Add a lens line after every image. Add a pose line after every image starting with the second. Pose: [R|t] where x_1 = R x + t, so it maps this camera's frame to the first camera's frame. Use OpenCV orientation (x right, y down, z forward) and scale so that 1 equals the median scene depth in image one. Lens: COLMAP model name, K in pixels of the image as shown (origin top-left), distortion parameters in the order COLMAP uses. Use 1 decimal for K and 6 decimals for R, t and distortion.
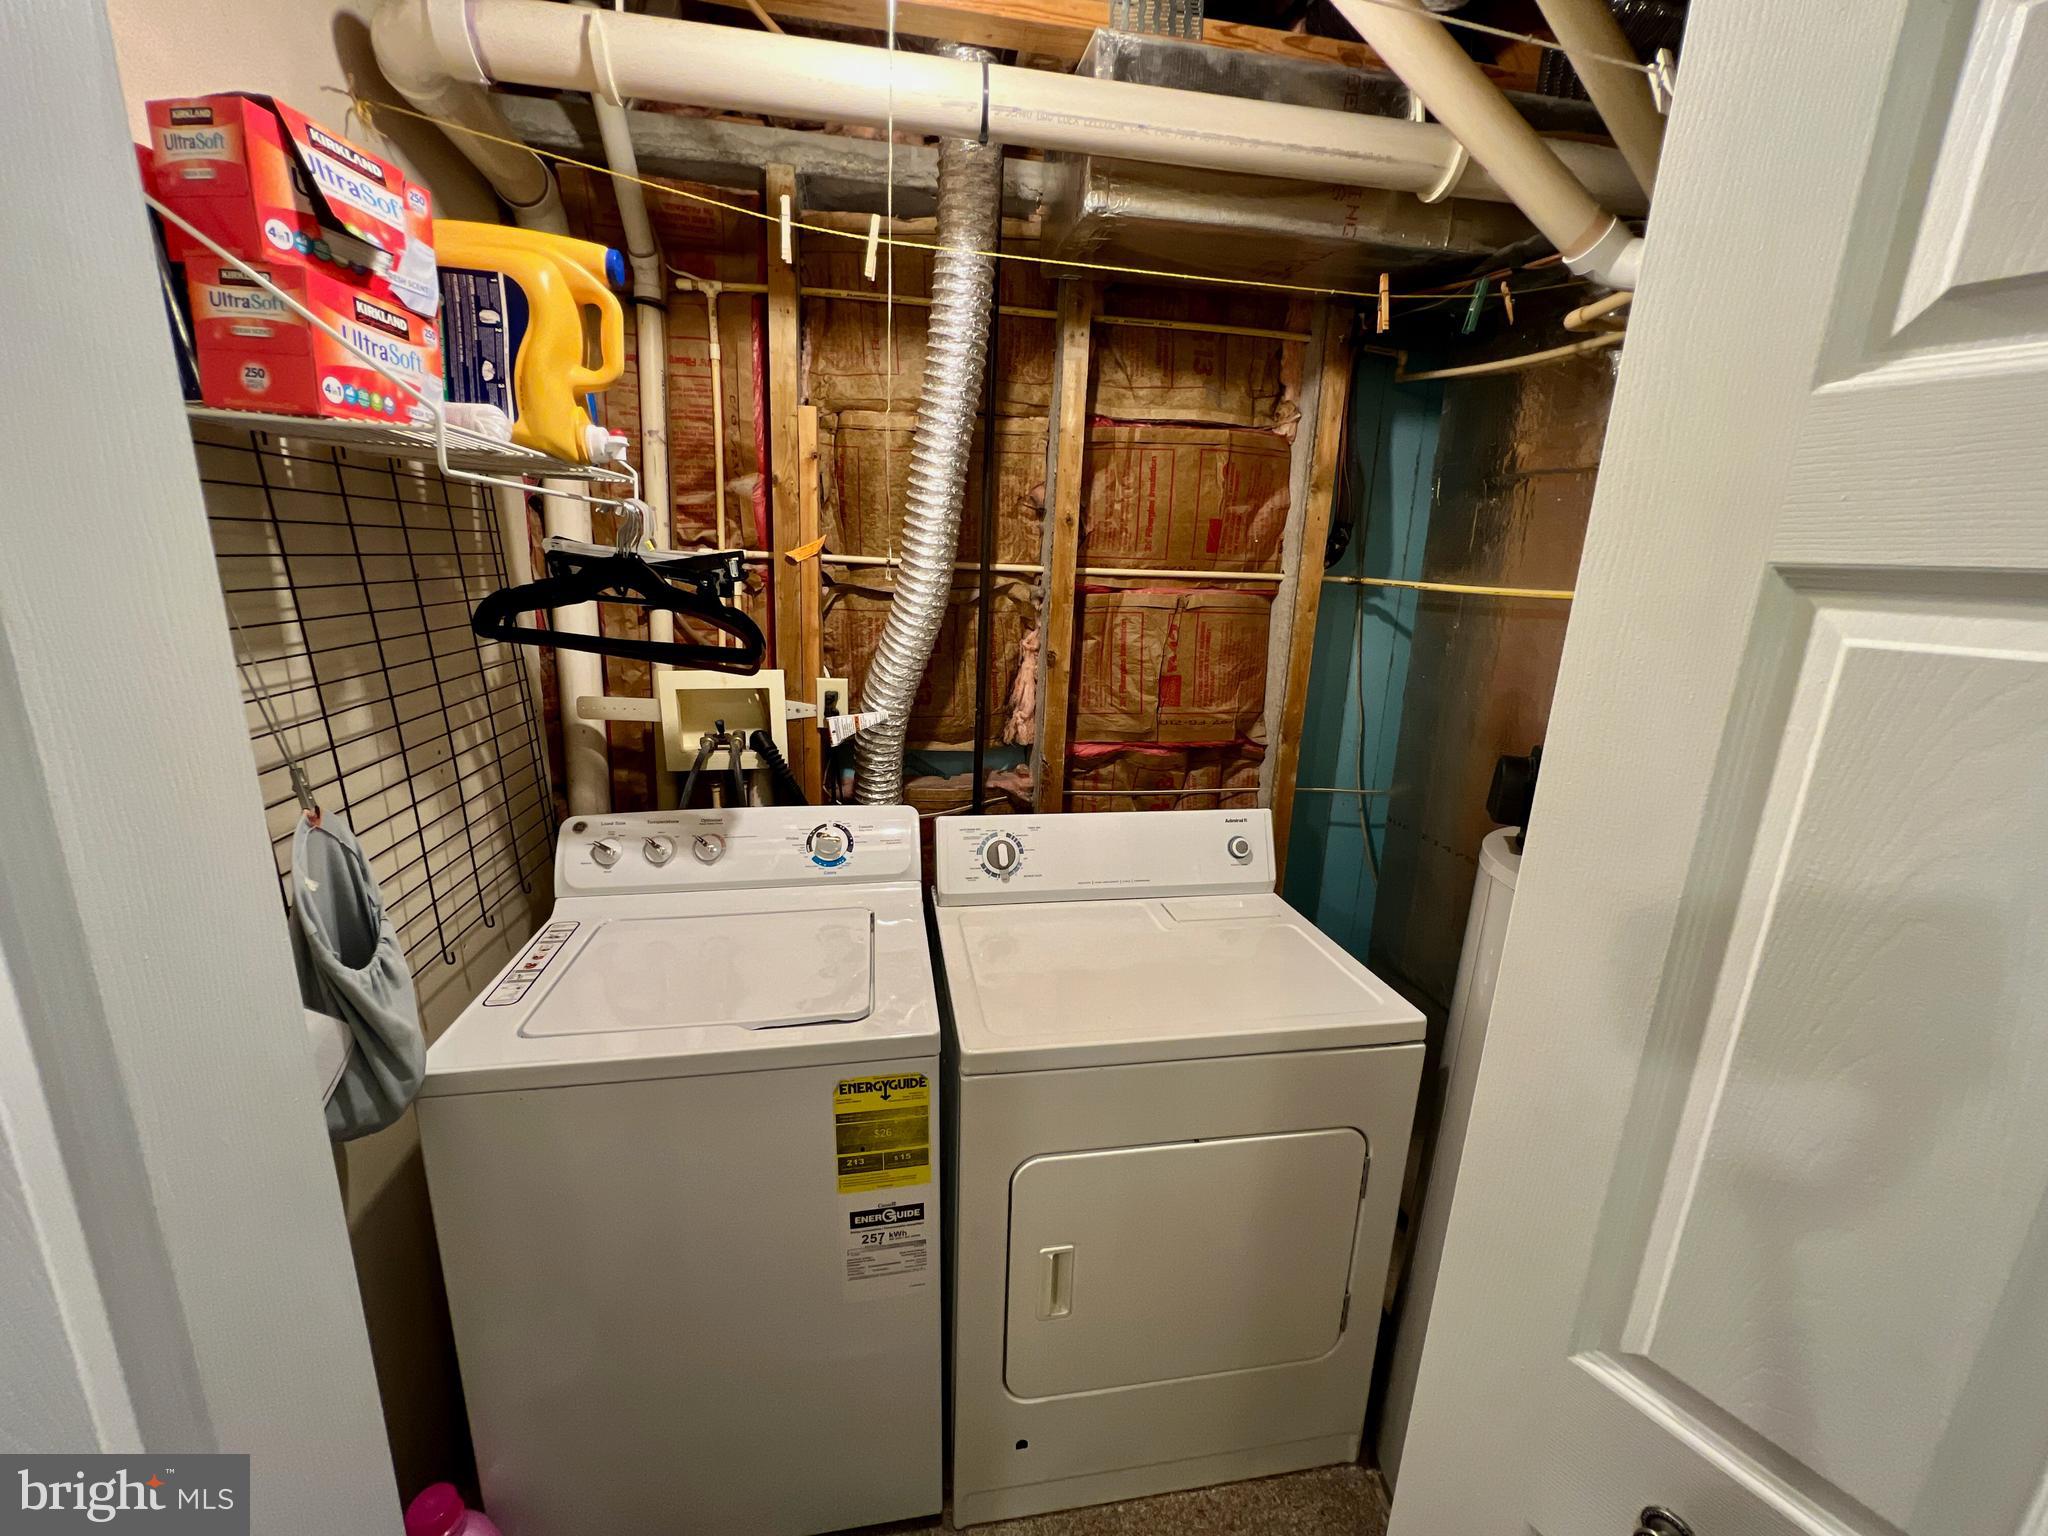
lens RADIAL K [[820.7, 0, 1021.4], [0, 820.7, 765.1], [0, 0, 1]] dist [-0.002480, 0.000553]
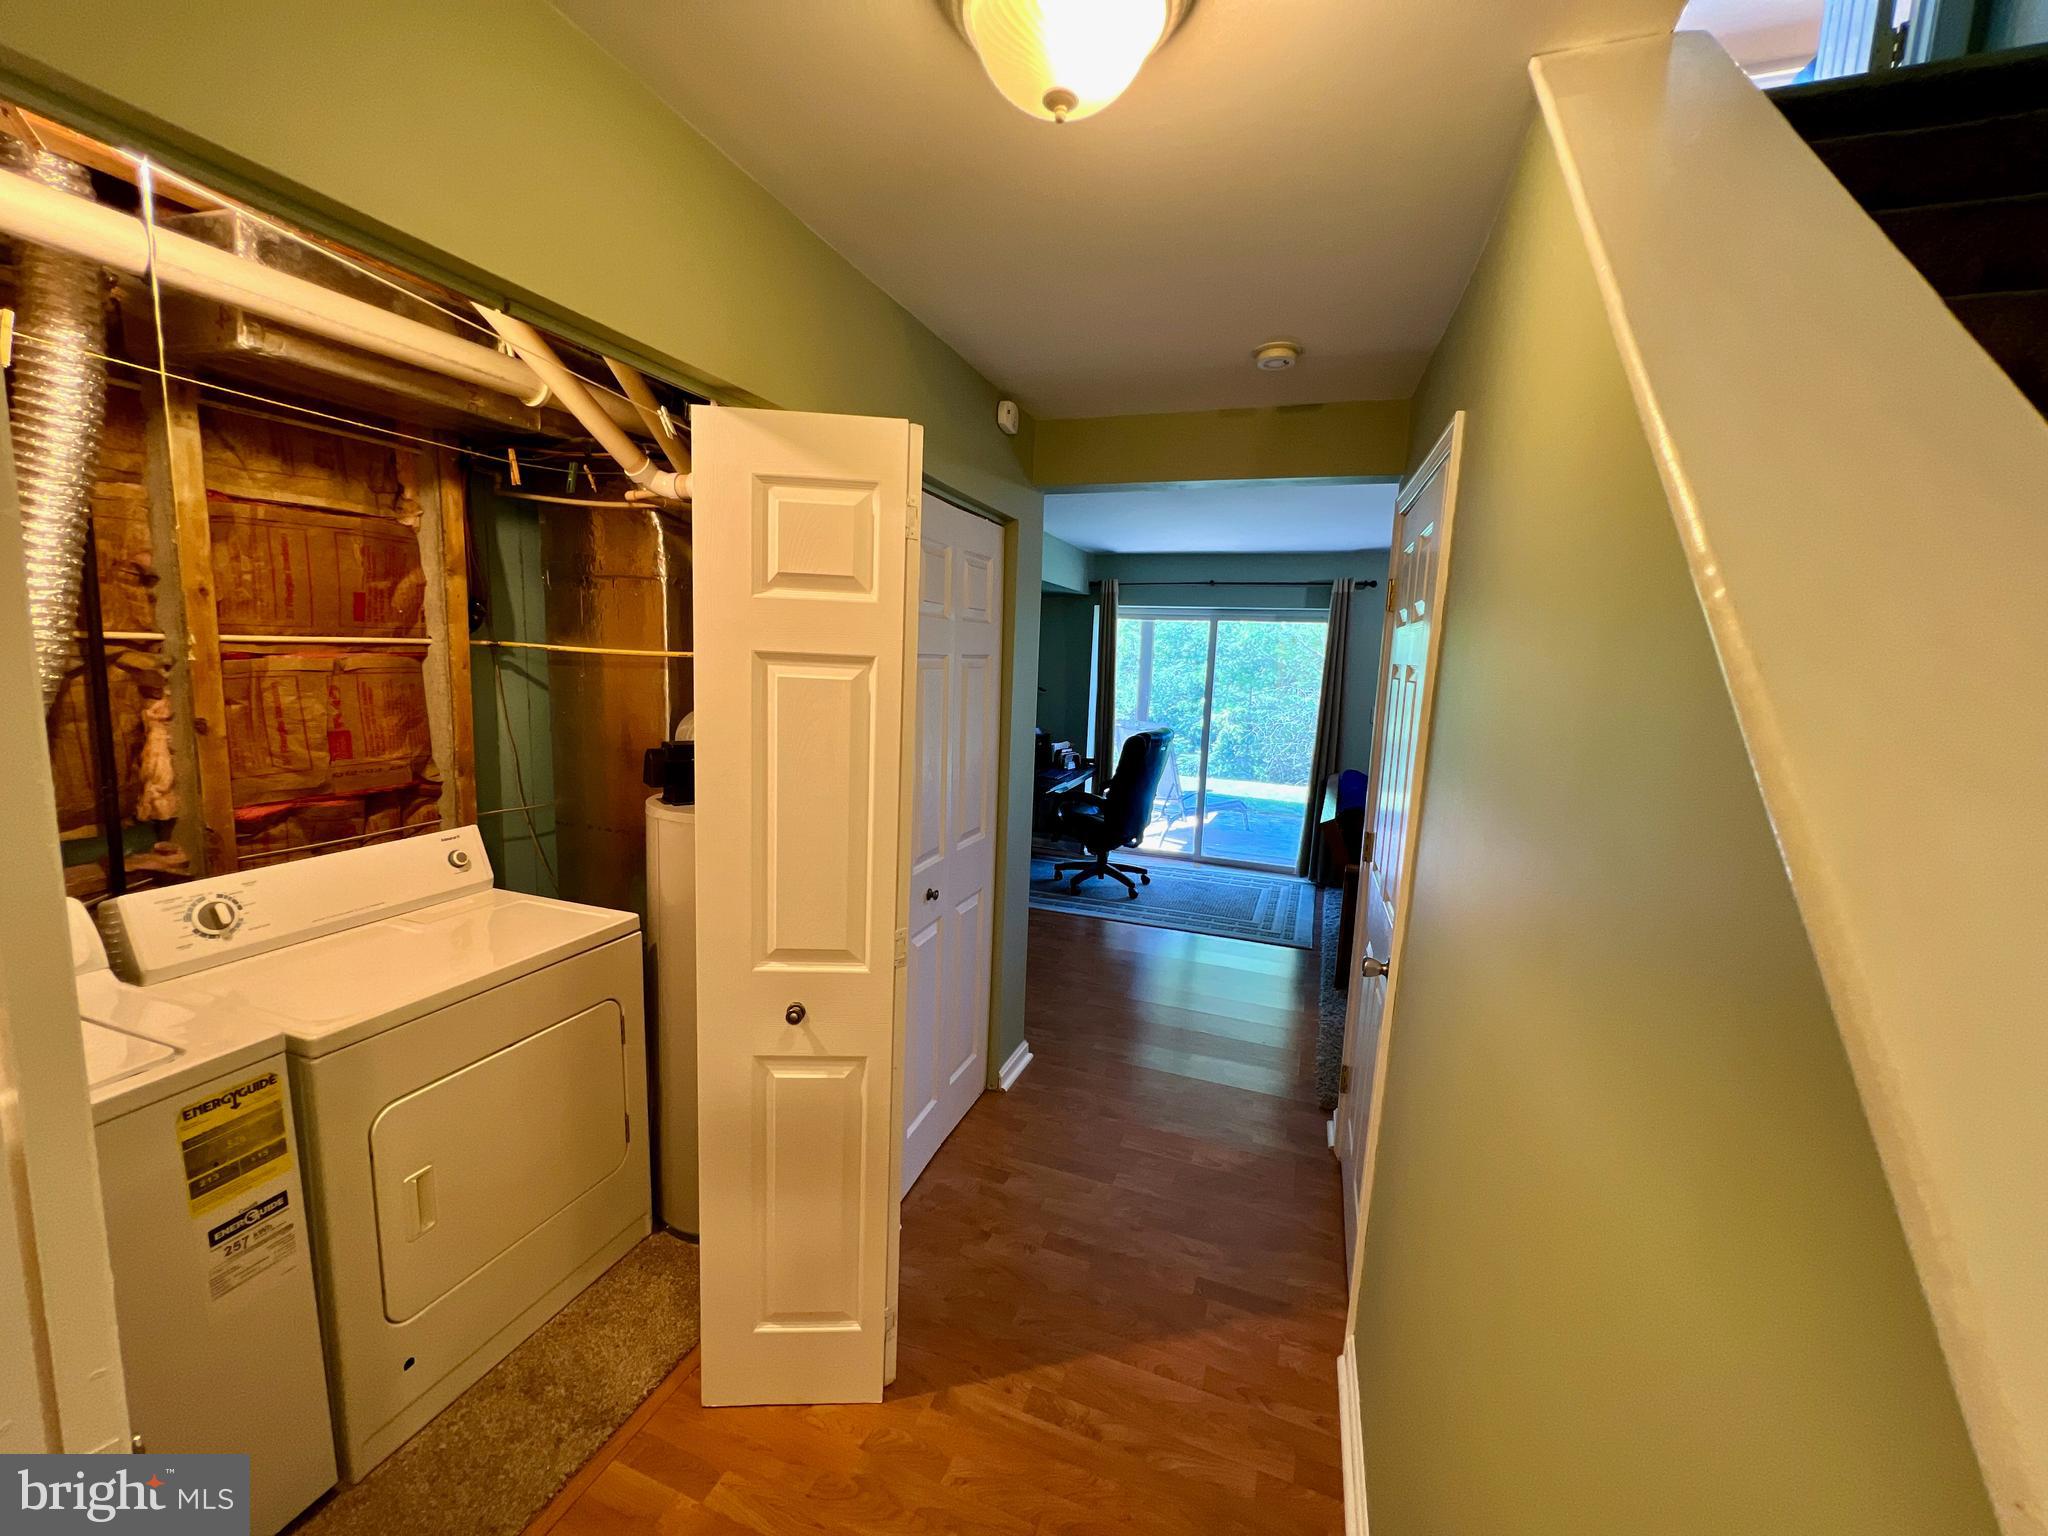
lens RADIAL K [[821.9, 0, 1018.3], [0, 821.9, 765.2], [0, 0, 1]] dist [-0.002691, 0.000528]
pose [[0.501107, -0.138075, 0.854299, -0.324776], [0.185585, 0.981368, 0.049754, 0.052434], [-0.845251, 0.133613, 0.517395, -0.350476]]
